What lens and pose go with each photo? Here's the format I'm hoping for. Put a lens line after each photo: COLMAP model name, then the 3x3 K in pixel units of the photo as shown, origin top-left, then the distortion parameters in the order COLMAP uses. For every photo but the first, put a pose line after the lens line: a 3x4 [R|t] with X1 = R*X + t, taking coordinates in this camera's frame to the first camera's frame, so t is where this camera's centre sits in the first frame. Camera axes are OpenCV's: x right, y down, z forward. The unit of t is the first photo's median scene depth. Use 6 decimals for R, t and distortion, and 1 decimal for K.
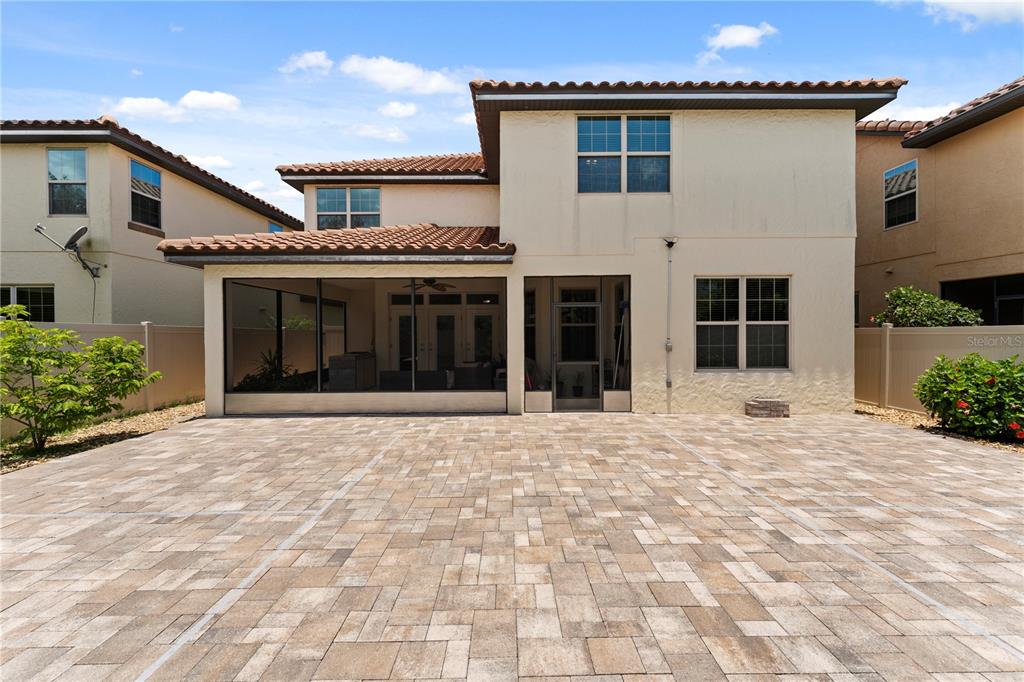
lens RADIAL K [[415.8, 0, 512.0], [0, 415.8, 334.1], [0, 0, 1]] dist [0.000404, 0.000015]
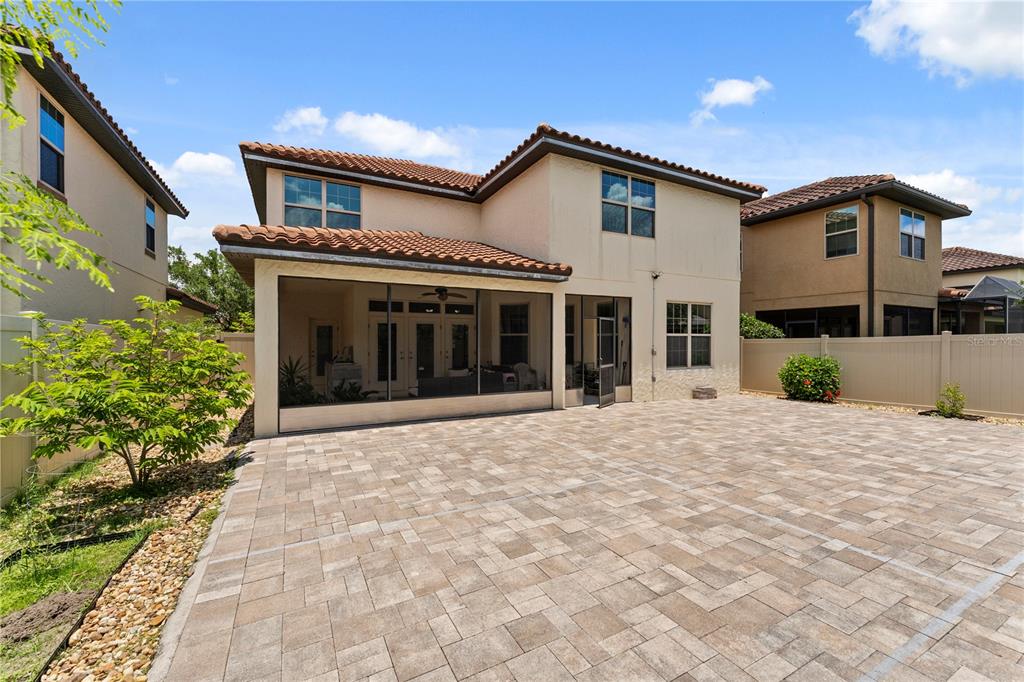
lens RADIAL K [[415.8, 0, 515.9], [0, 415.8, 341.1], [0, 0, 1]] dist [0.000404, 0.000015]
pose [[0.887326, 0.006012, 0.461103, -0.656643], [-0.002599, 0.999964, -0.008036, 0.008136], [-0.461135, 0.005932, 0.887310, 0.001520]]
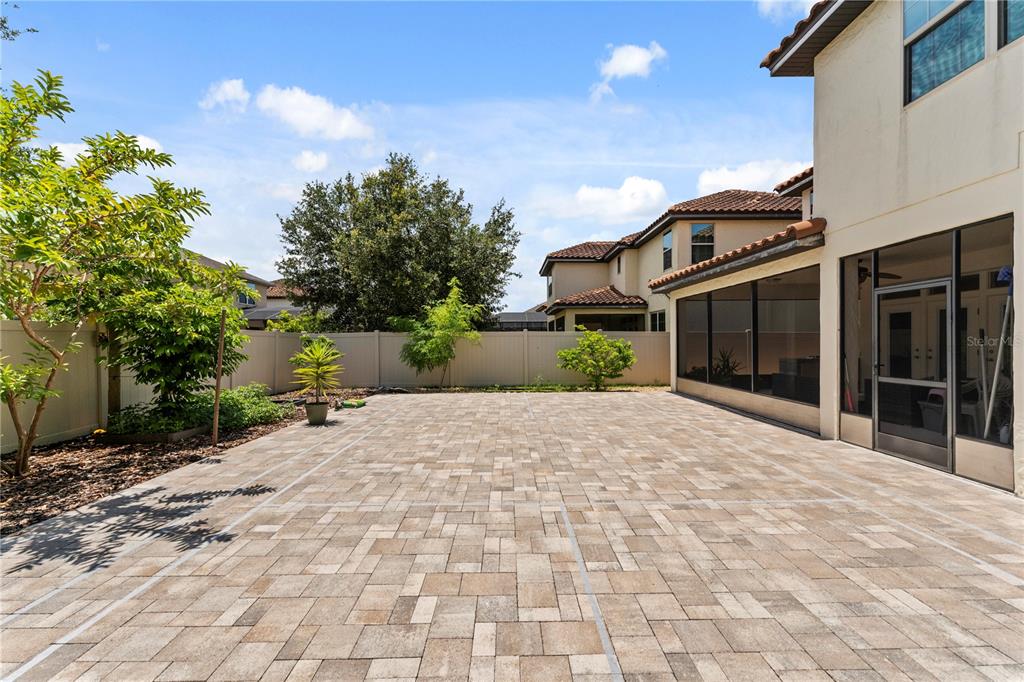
lens RADIAL K [[415.8, 0, 511.3], [0, 415.8, 341.6], [0, 0, 1]] dist [0.000404, 0.000015]
pose [[-0.001064, 0.007558, -0.999971, 0.786033], [0.000377, 0.999971, 0.007558, 0.005905], [0.999999, -0.000369, -0.001067, 0.415911]]
